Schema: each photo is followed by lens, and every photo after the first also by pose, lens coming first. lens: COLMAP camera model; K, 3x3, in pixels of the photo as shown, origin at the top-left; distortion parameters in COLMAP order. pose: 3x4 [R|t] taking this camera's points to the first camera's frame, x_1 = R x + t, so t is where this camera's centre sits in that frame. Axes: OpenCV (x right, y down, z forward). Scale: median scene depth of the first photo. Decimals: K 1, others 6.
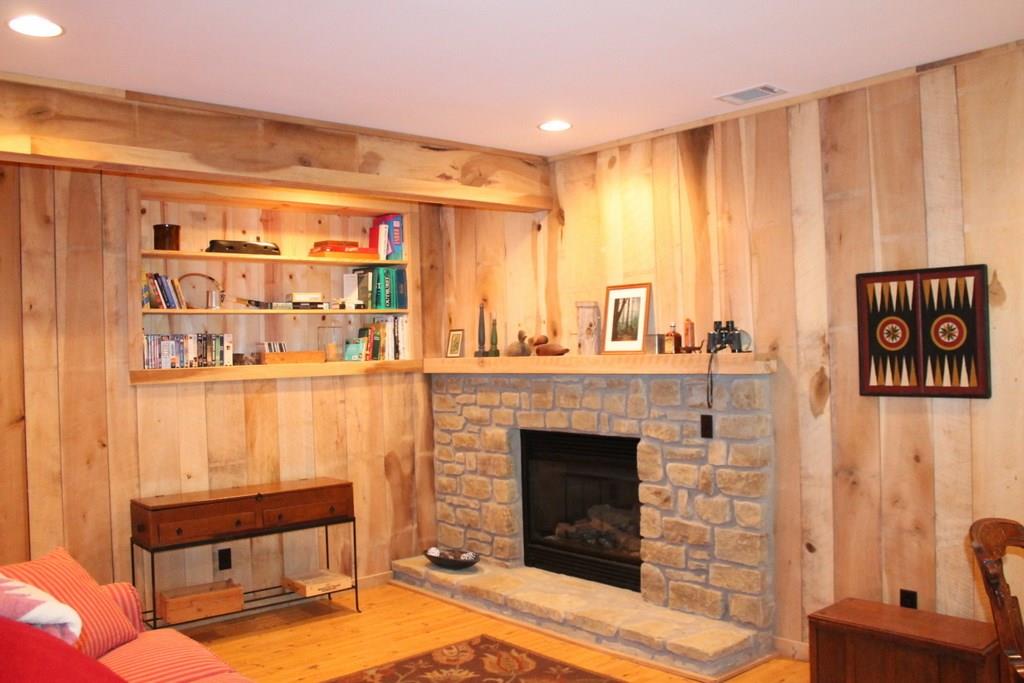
lens RADIAL K [[870.4, 0, 523.7], [0, 870.4, 334.9], [0, 0, 1]] dist [-0.165189, 0.146780]
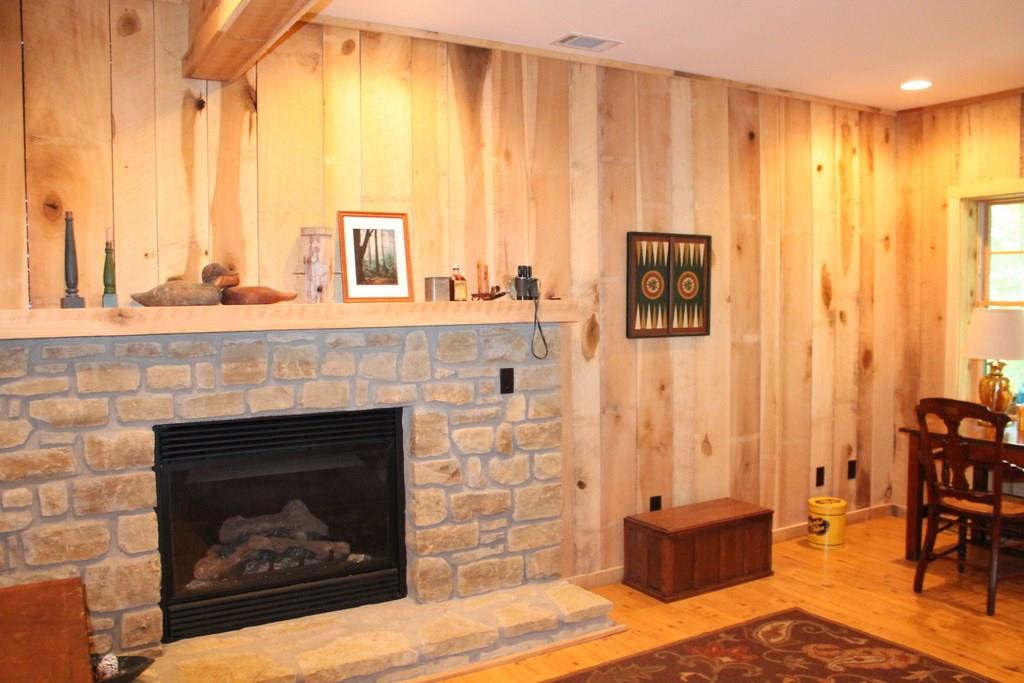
lens RADIAL K [[870.4, 0, 523.7], [0, 870.4, 334.9], [0, 0, 1]] dist [-0.165189, 0.146780]
pose [[0.198197, -0.021216, 0.979933, -0.683458], [-0.009940, 0.999671, 0.023654, 0.035649], [-0.980112, -0.014429, 0.197921, 0.801402]]
